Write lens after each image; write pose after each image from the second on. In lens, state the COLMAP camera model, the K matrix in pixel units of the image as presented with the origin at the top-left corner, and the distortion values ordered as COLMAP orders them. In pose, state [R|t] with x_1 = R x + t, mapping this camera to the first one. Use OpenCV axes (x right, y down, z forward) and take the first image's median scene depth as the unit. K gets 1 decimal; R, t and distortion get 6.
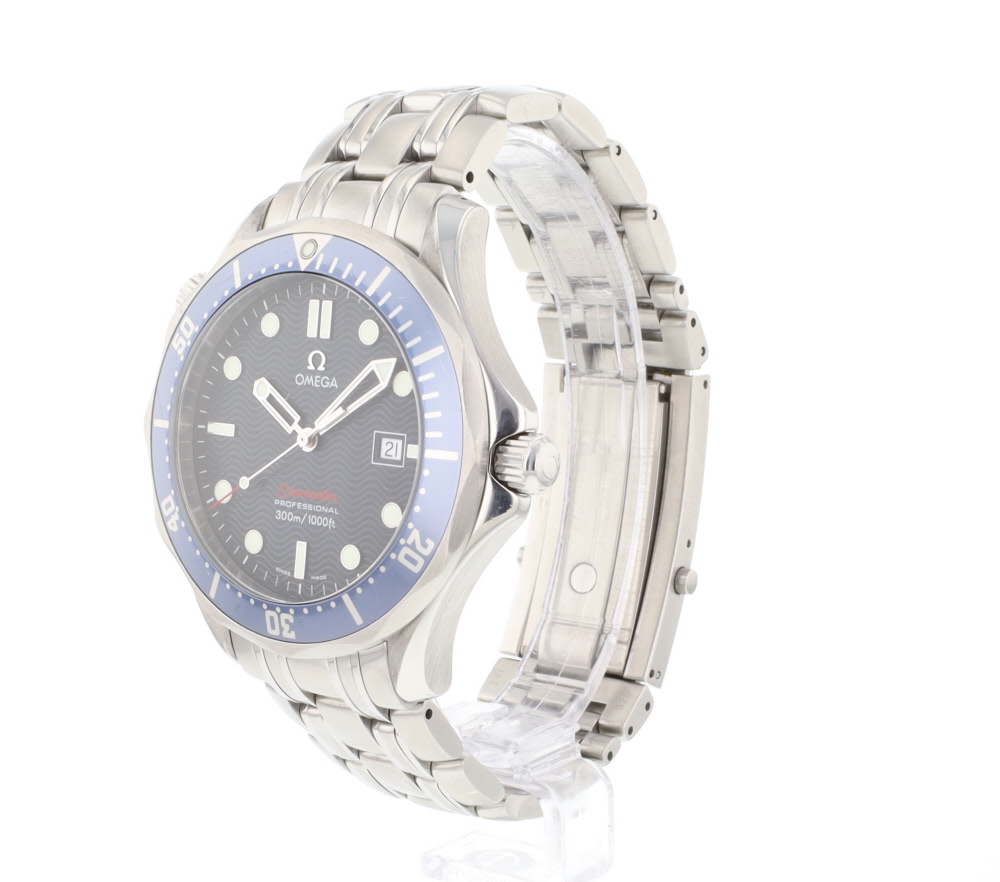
lens RADIAL K [[2016.0, 0, 499.9], [0, 2016.0, 441.1], [0, 0, 1]] dist [-0.091850, 0.000000]
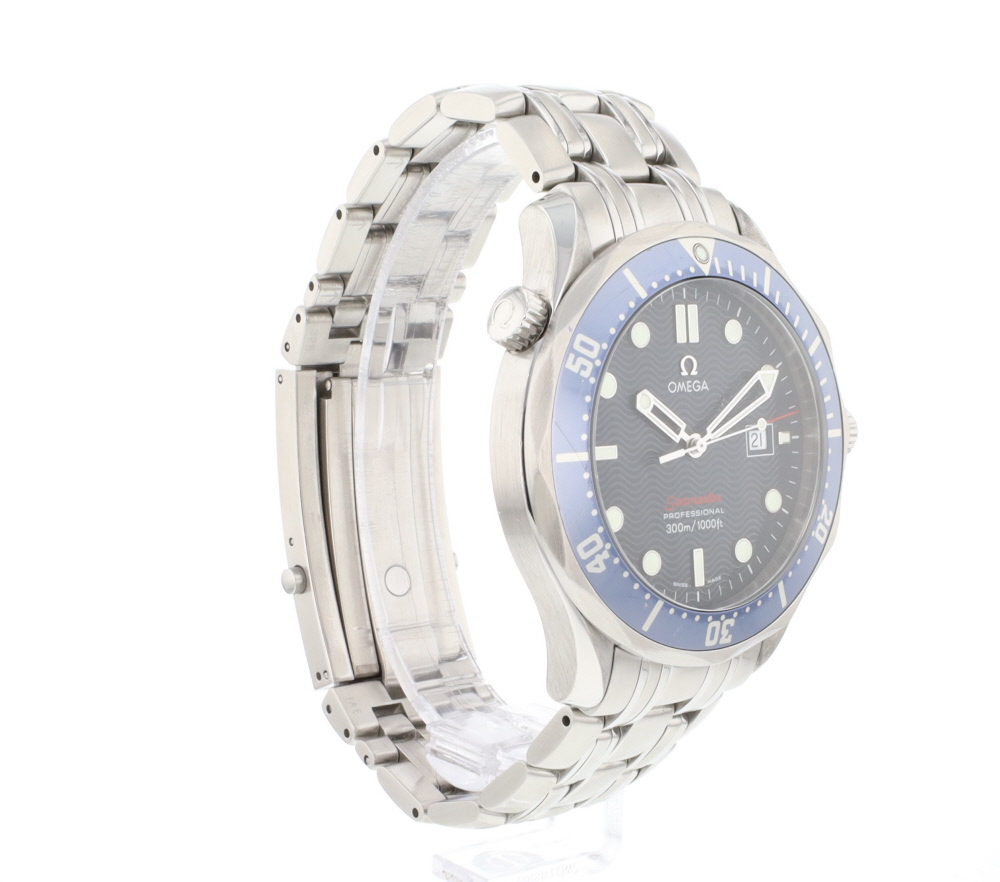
lens RADIAL K [[2016.0, 0, 502.3], [0, 2016.0, 443.8], [0, 0, 1]] dist [-0.091850, 0.000000]
pose [[0.256859, -0.126781, 0.958097, -1.072460], [0.109164, 0.988820, 0.101580, -0.113012], [-0.960264, 0.078498, 0.267827, 0.827856]]
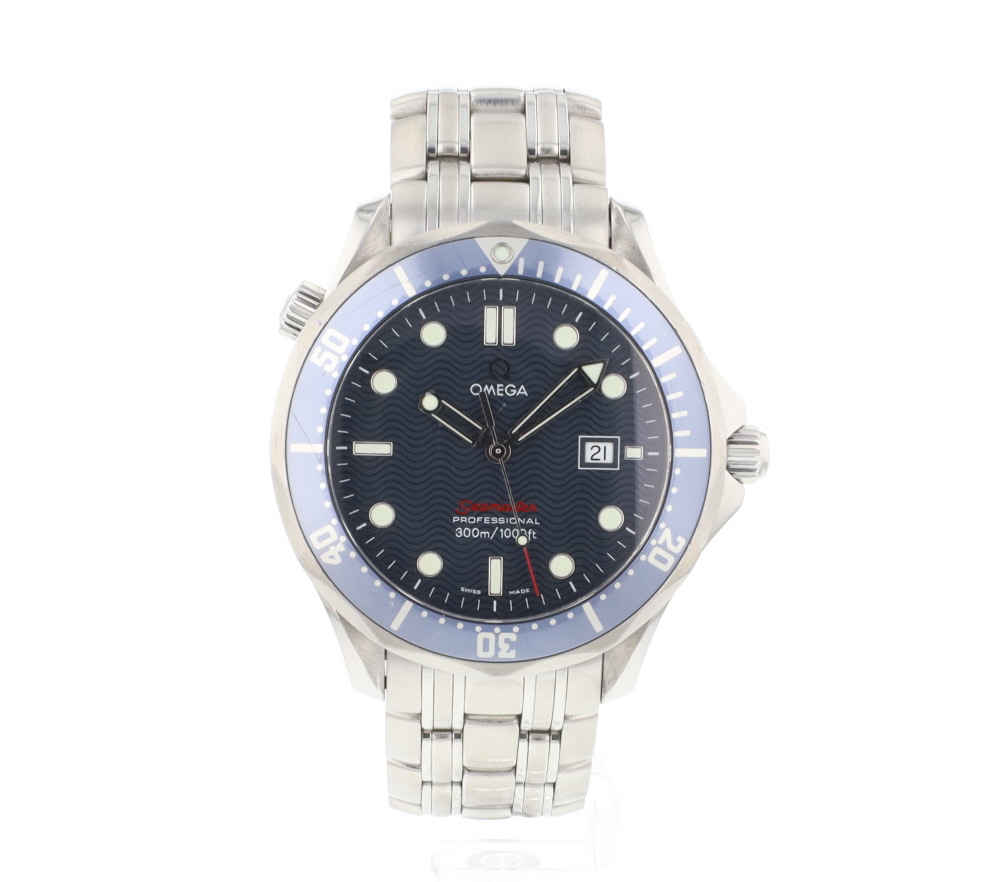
lens RADIAL K [[2016.0, 0, 492.6], [0, 2016.0, 438.1], [0, 0, 1]] dist [-0.091850, 0.000000]
pose [[0.788528, -0.077901, 0.610045, -0.686777], [0.071042, 0.996843, 0.035466, -0.041332], [-0.610882, 0.015373, 0.791573, 0.239196]]
